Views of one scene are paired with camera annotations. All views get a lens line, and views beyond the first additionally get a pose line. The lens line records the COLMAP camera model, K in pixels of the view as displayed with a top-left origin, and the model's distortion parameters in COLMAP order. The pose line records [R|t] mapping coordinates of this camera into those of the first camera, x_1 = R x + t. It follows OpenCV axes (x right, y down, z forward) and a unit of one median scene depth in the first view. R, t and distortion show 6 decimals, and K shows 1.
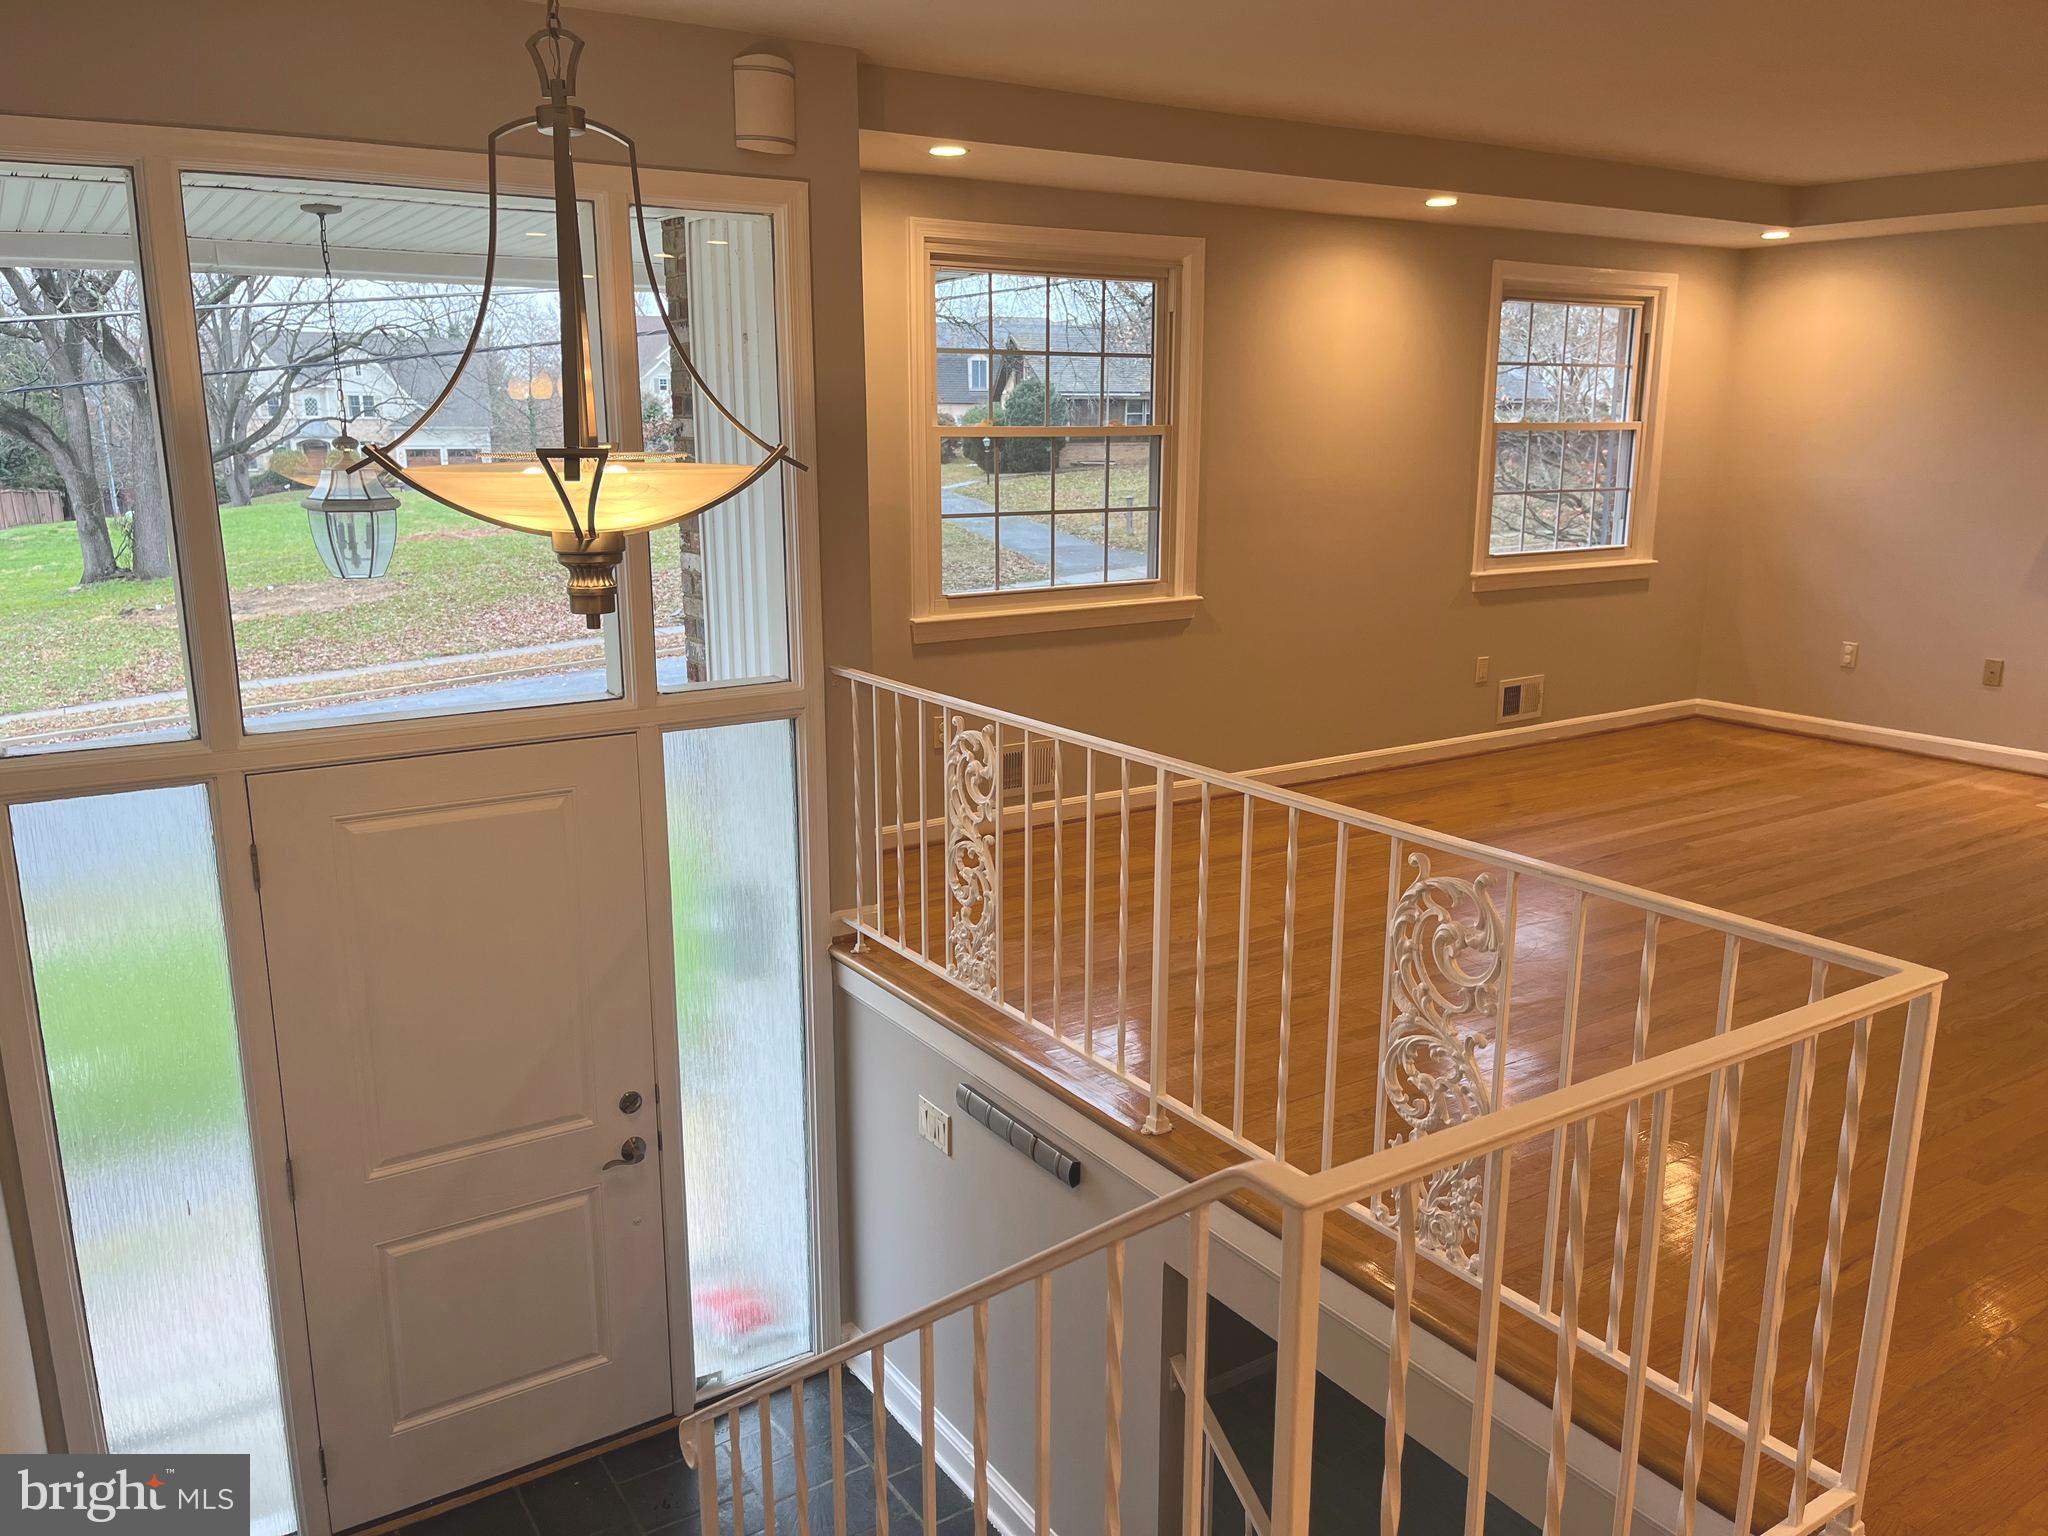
lens RADIAL K [[1552.1, 0, 1015.5], [0, 1552.1, 789.3], [0, 0, 1]] dist [0.071497, -0.098447]
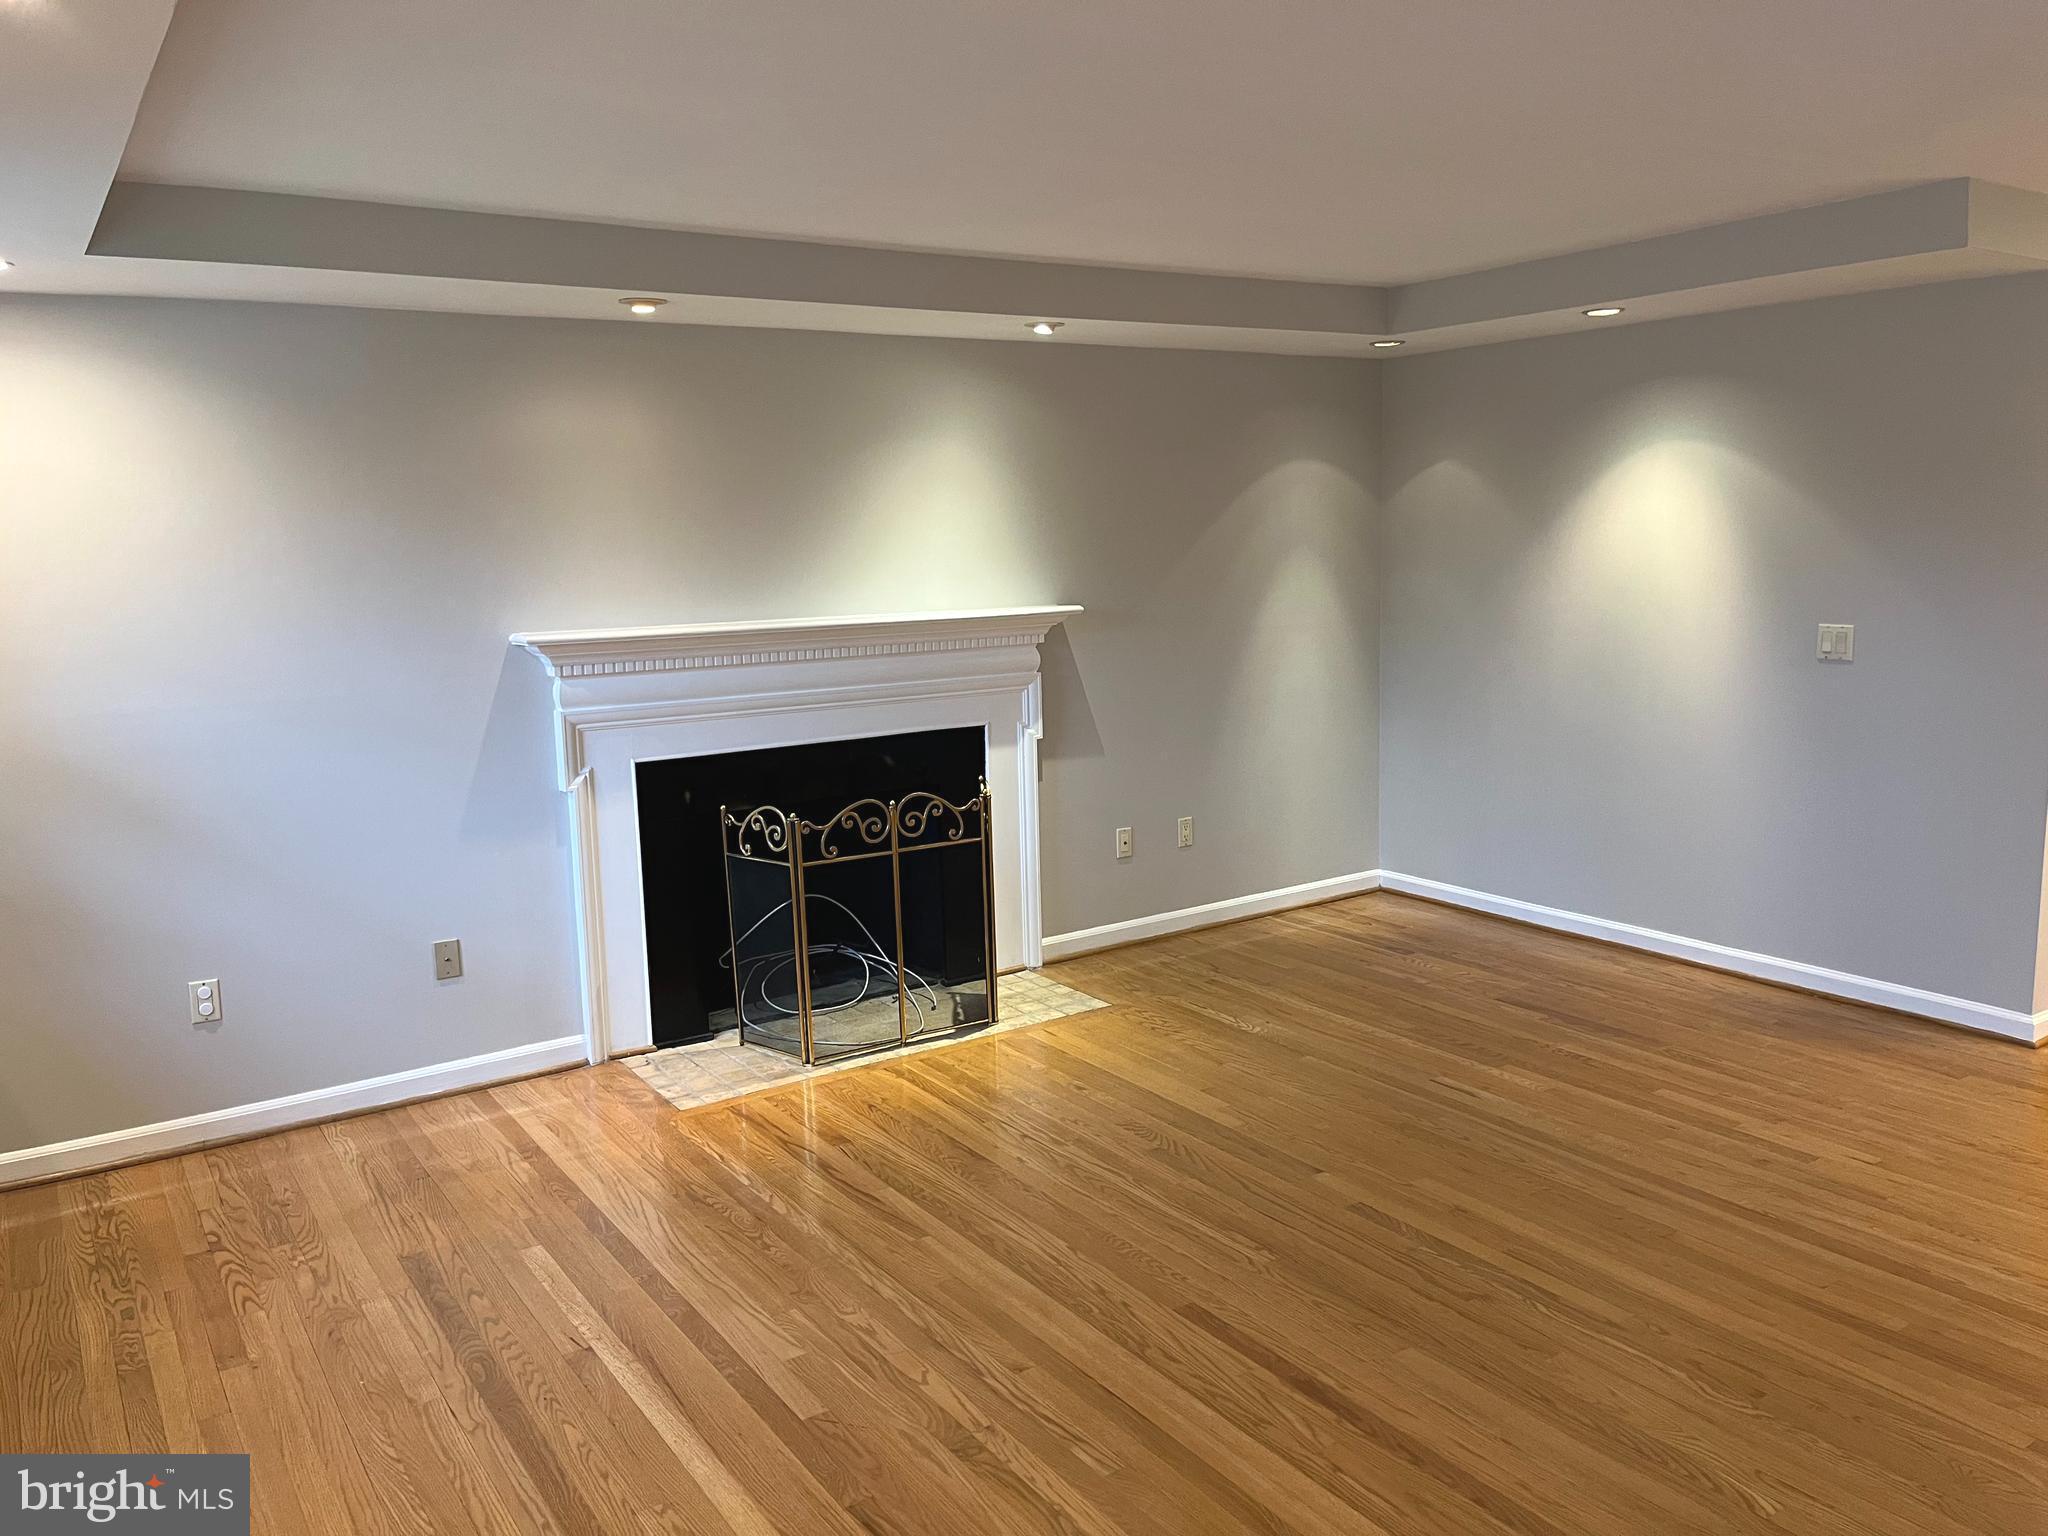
lens RADIAL K [[1552.1, 0, 1022.5], [0, 1552.1, 774.9], [0, 0, 1]] dist [0.071497, -0.098447]
pose [[-0.012300, -0.153304, 0.988103, -0.047078], [0.259906, 0.953722, 0.151205, -0.208095], [-0.965556, 0.258673, 0.028114, 0.791364]]
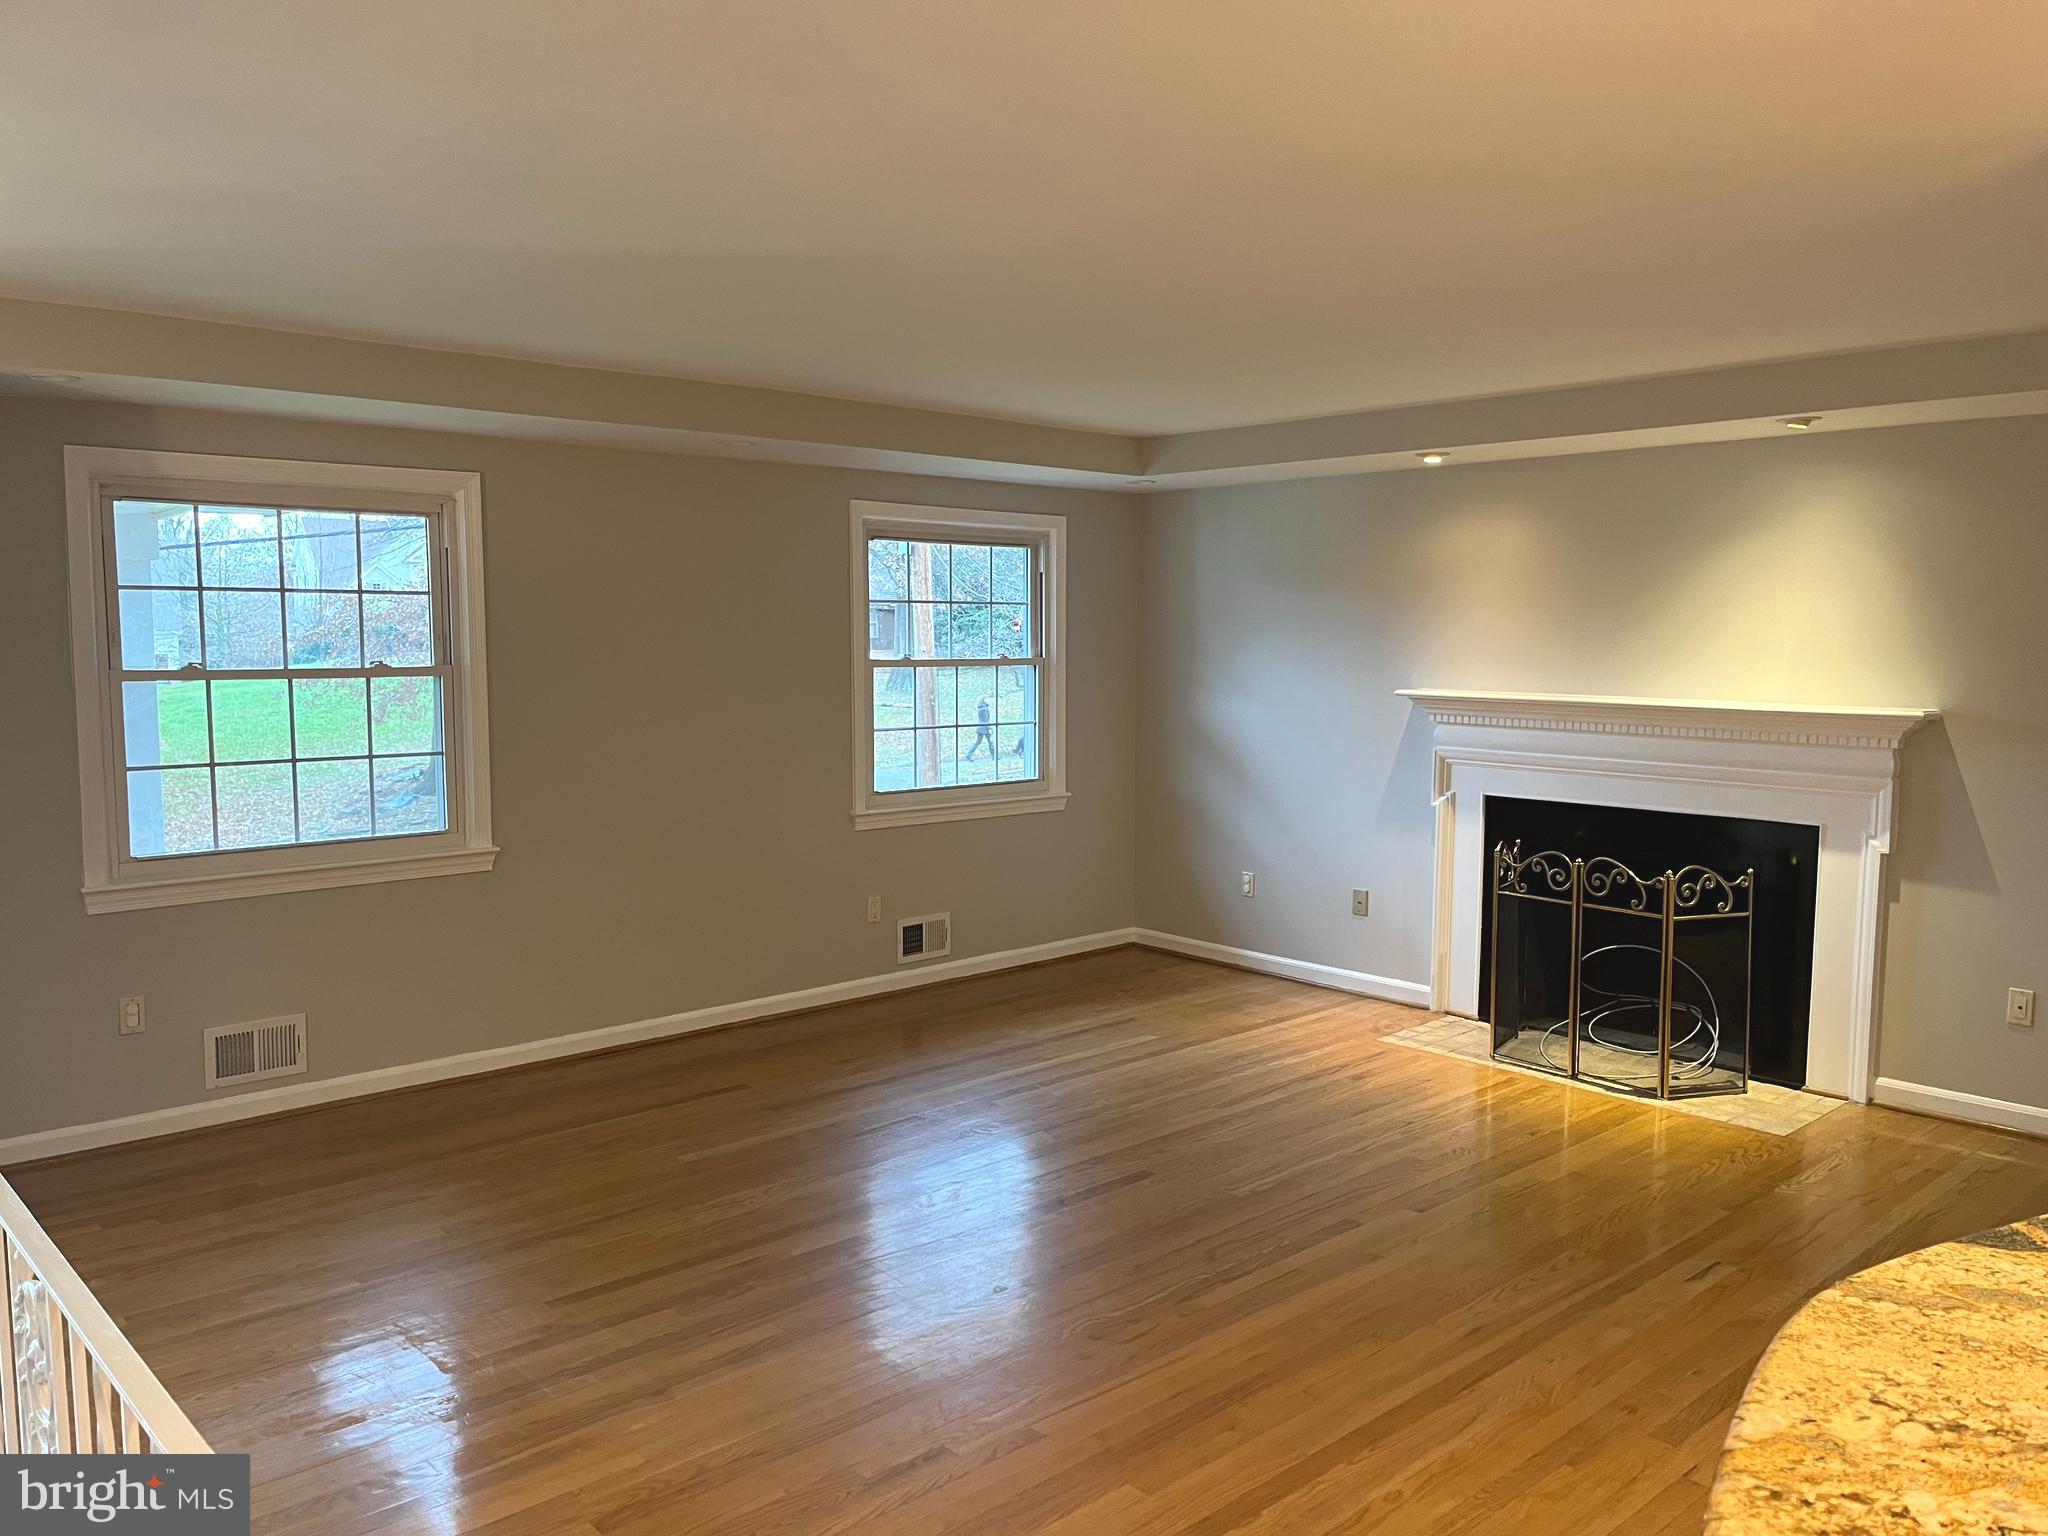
lens RADIAL K [[1552.1, 0, 1026.5], [0, 1552.1, 762.8], [0, 0, 1]] dist [0.071497, -0.098447]
pose [[0.987124, -0.010245, 0.159629, 0.274527], [0.033272, 0.989270, -0.142259, -0.030106], [-0.156459, 0.145738, 0.976873, 0.041479]]
